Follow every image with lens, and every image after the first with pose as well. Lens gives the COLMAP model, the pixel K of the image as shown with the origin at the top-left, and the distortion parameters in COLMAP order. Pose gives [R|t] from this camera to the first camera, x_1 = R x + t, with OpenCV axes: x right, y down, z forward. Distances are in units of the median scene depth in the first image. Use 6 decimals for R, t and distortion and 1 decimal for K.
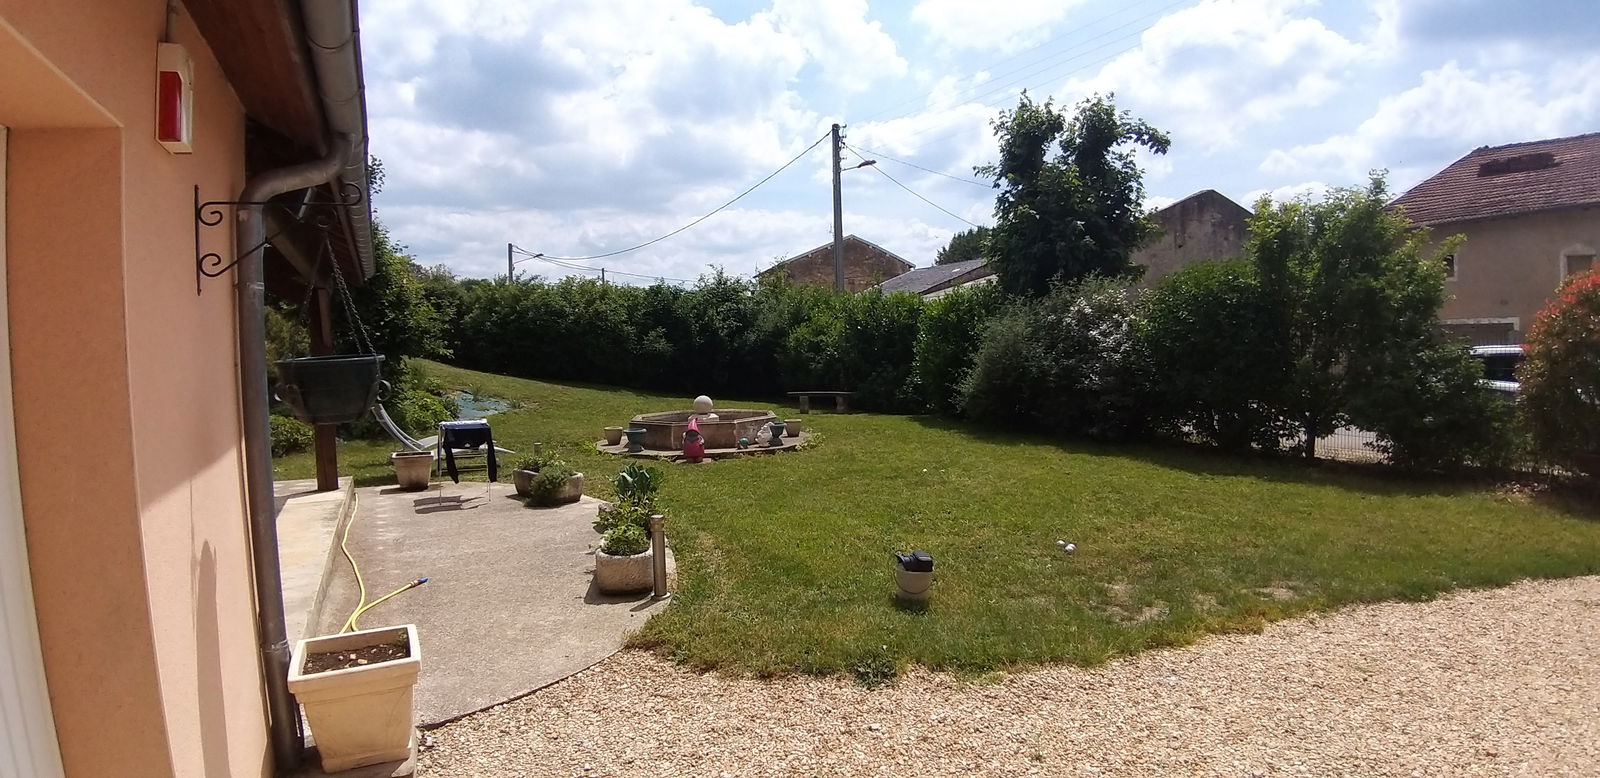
lens RADIAL K [[817.0, 0, 800.0], [0, 817.0, 389.0], [0, 0, 1]] dist [-0.103554, 0.000029]
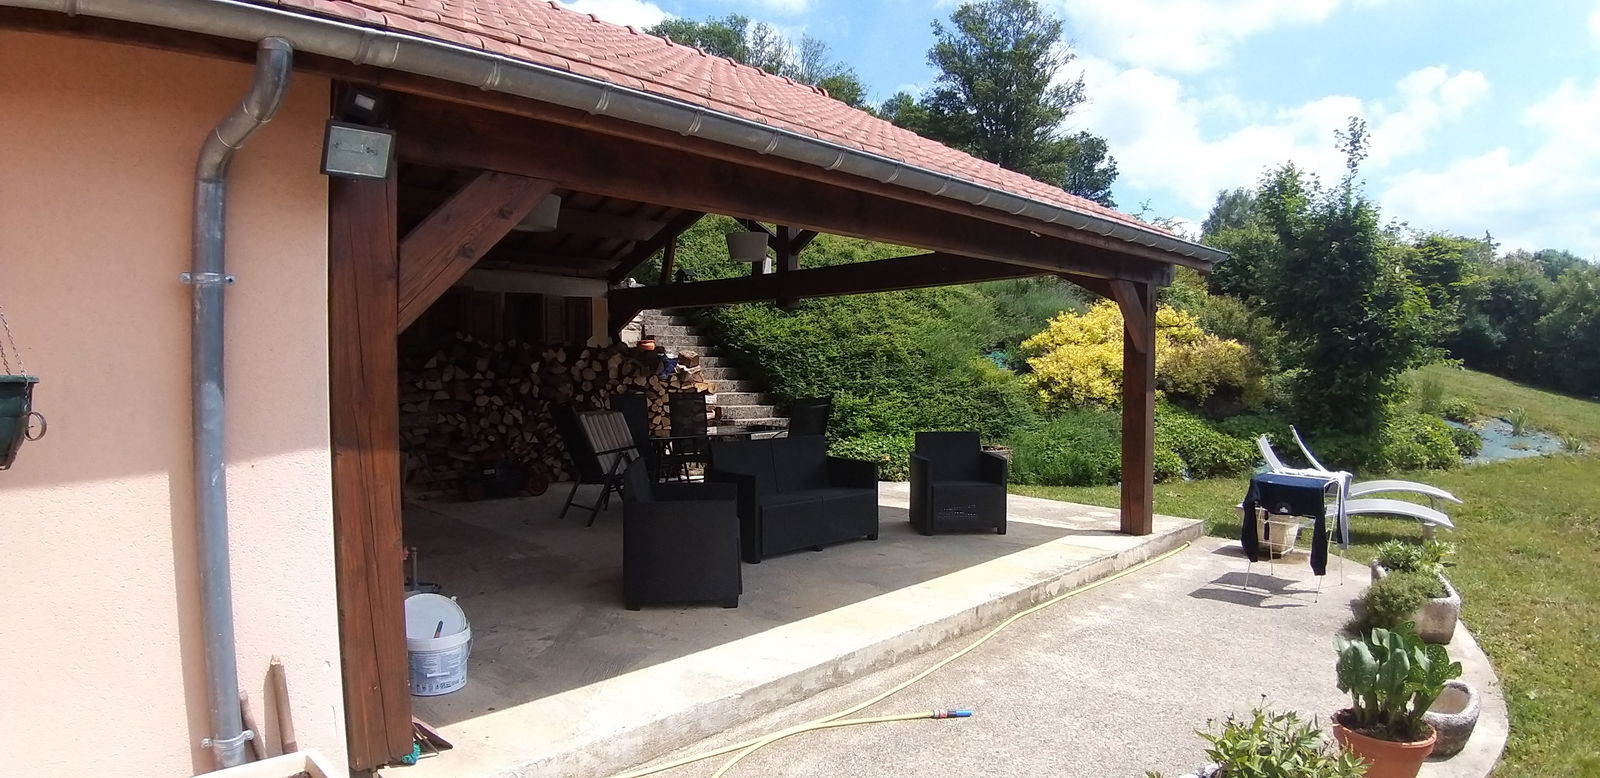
lens RADIAL K [[817.0, 0, 800.0], [0, 817.0, 389.0], [0, 0, 1]] dist [-0.103554, 0.000029]
pose [[0.294904, 0.050643, -0.954184, 0.036590], [-0.057529, 0.997724, 0.035174, -0.014767], [0.953793, 0.044520, 0.297147, 0.248700]]
